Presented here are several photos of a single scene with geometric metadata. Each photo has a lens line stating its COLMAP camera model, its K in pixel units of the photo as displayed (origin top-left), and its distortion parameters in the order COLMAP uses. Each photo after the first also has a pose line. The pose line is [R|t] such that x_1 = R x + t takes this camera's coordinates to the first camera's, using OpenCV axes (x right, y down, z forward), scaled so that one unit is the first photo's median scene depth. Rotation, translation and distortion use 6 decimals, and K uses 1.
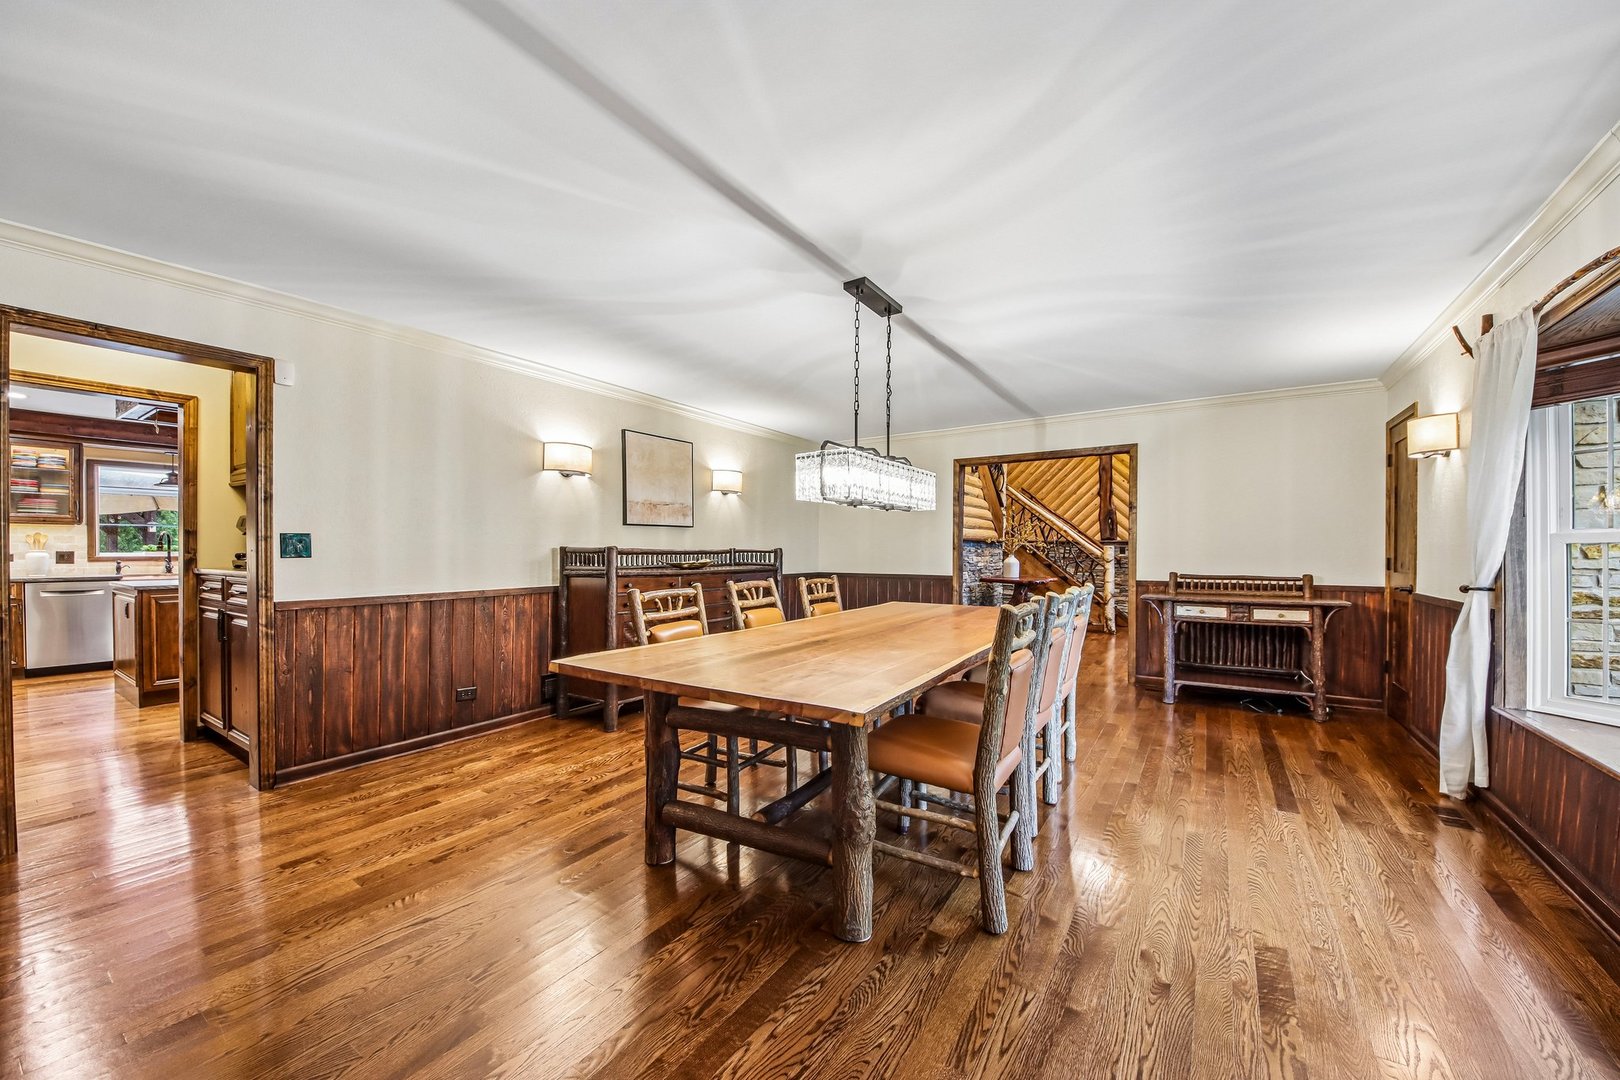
lens RADIAL K [[618.4, 0, 810.0], [0, 618.4, 558.0], [0, 0, 1]] dist [0.045583, -0.025404]
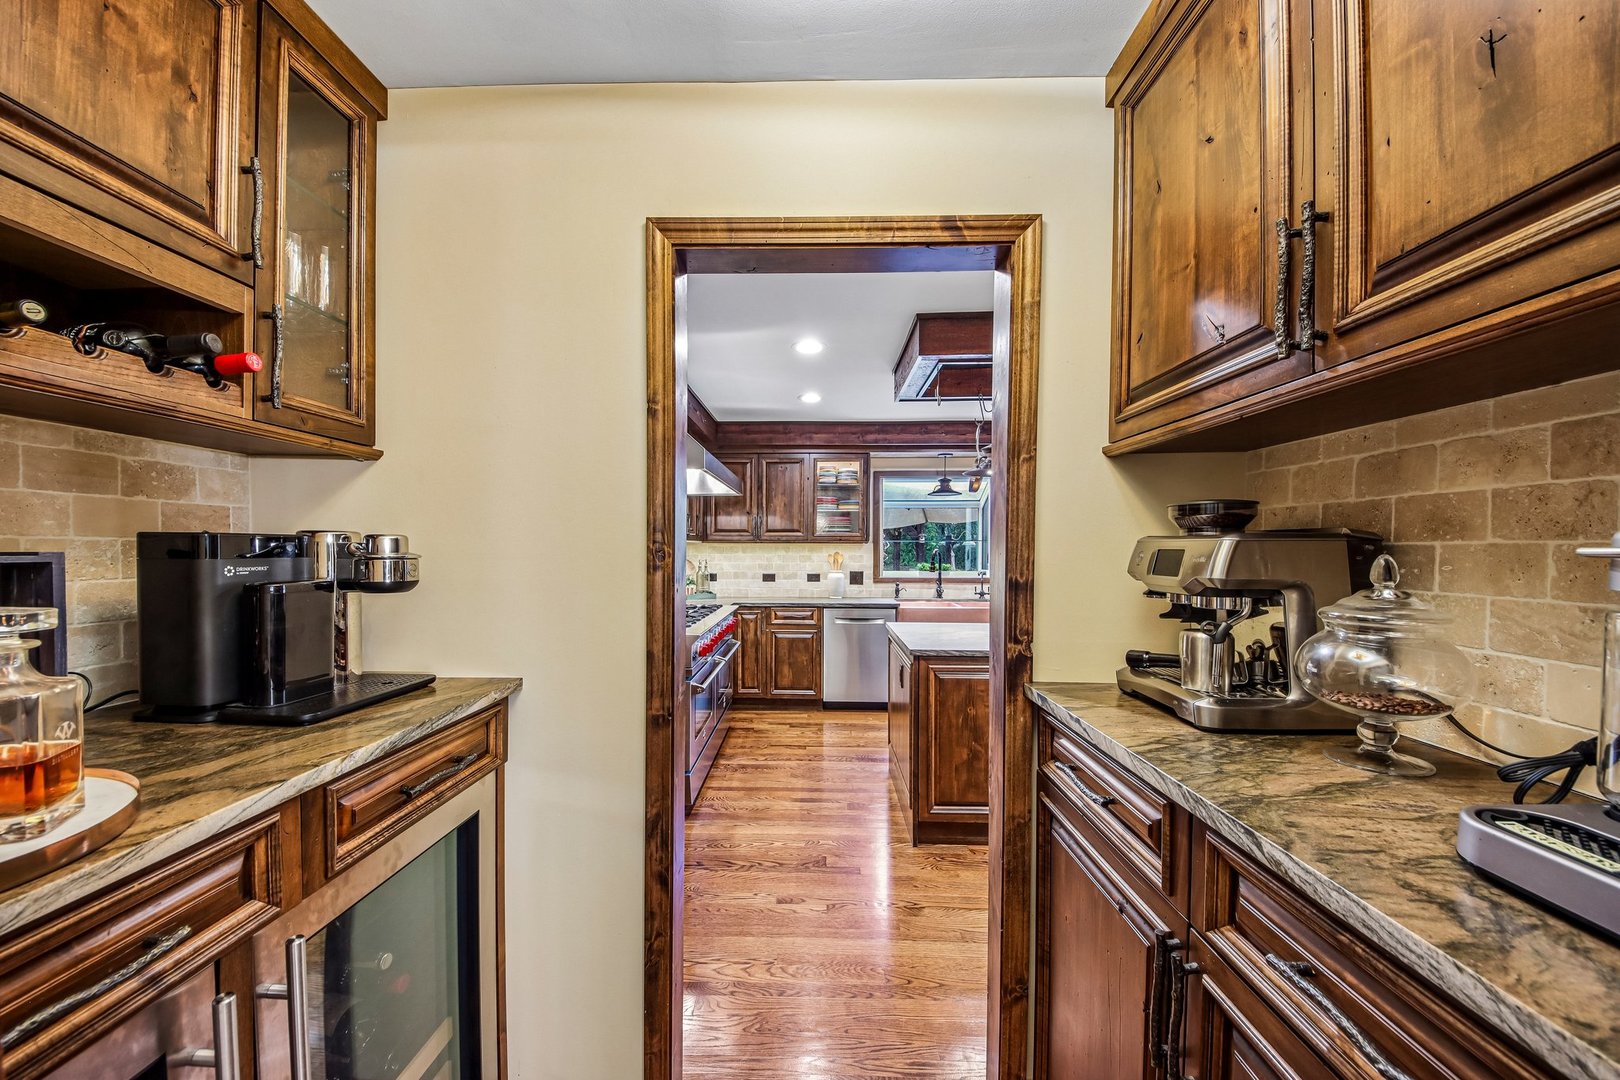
lens RADIAL K [[620.9, 0, 808.5], [0, 620.9, 545.8], [0, 0, 1]] dist [0.026065, -0.000117]
pose [[0.555042, -0.002646, -0.831818, -0.466079], [-0.013002, 0.999845, -0.011856, -0.037513], [0.831721, 0.017396, 0.554921, 0.433266]]
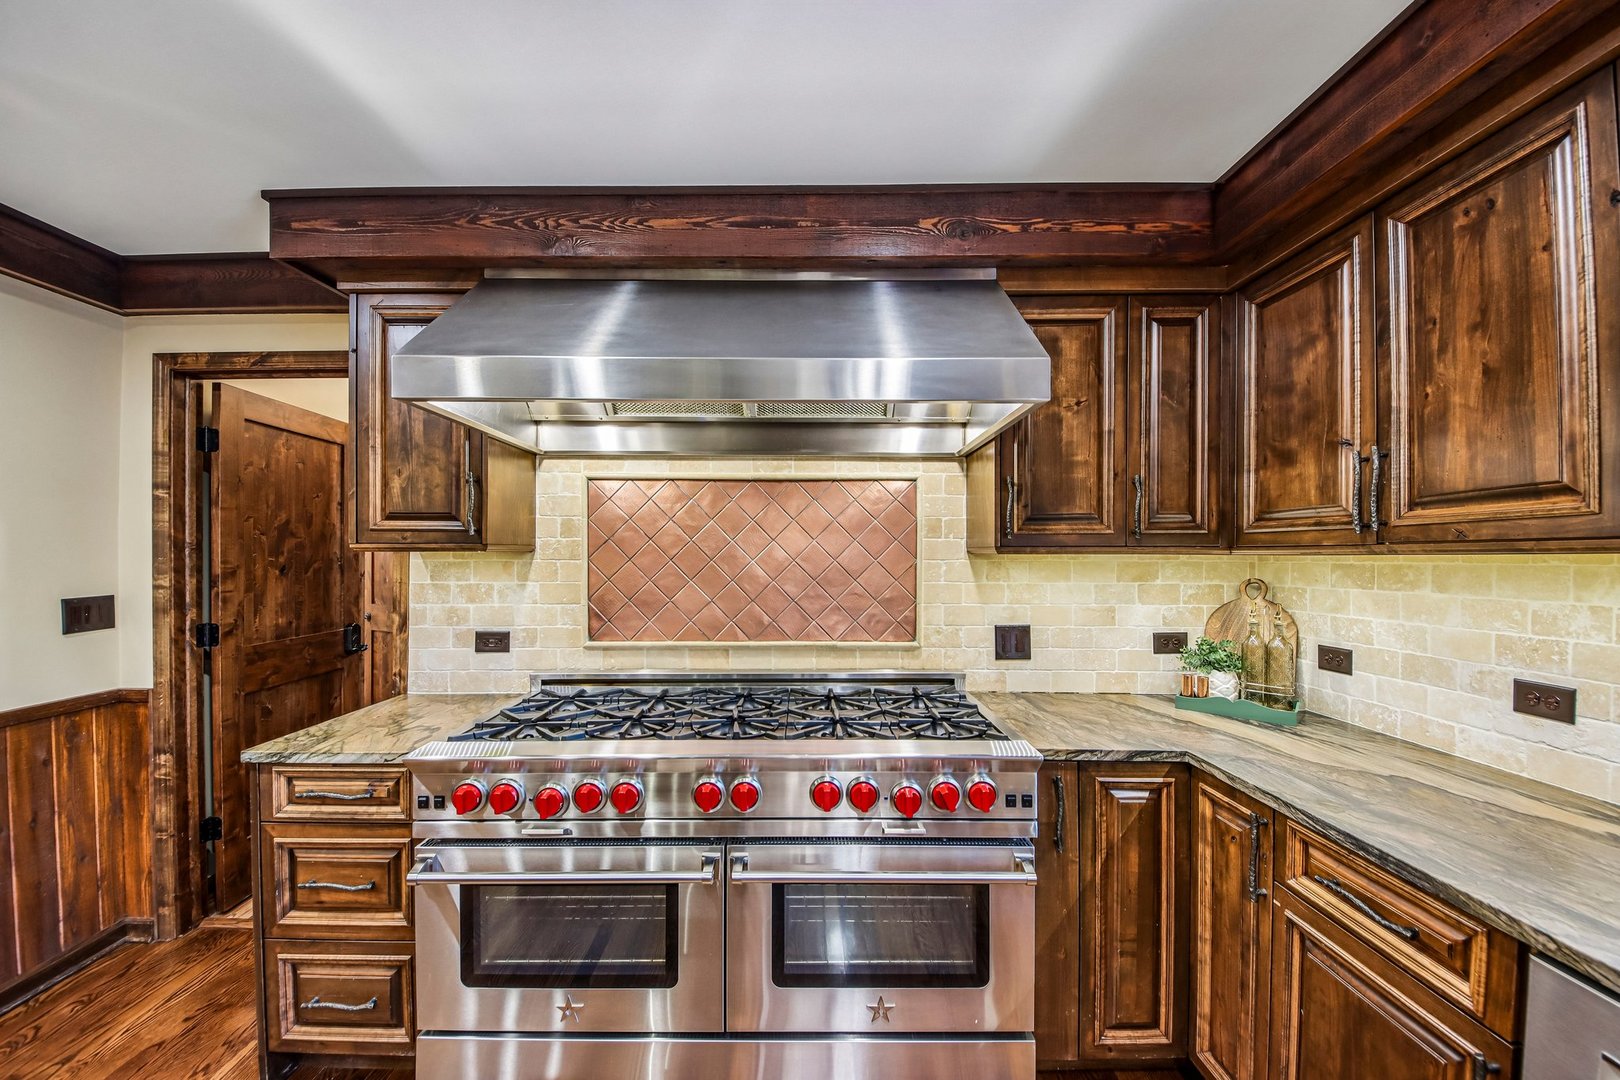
lens RADIAL K [[618.4, 0, 810.0], [0, 618.4, 558.0], [0, 0, 1]] dist [0.045583, -0.025404]
pose [[-0.816734, -0.000247, -0.577014, -0.948258], [-0.009823, 0.999861, 0.013476, -0.050764], [0.576930, 0.016675, -0.816623, 0.942800]]
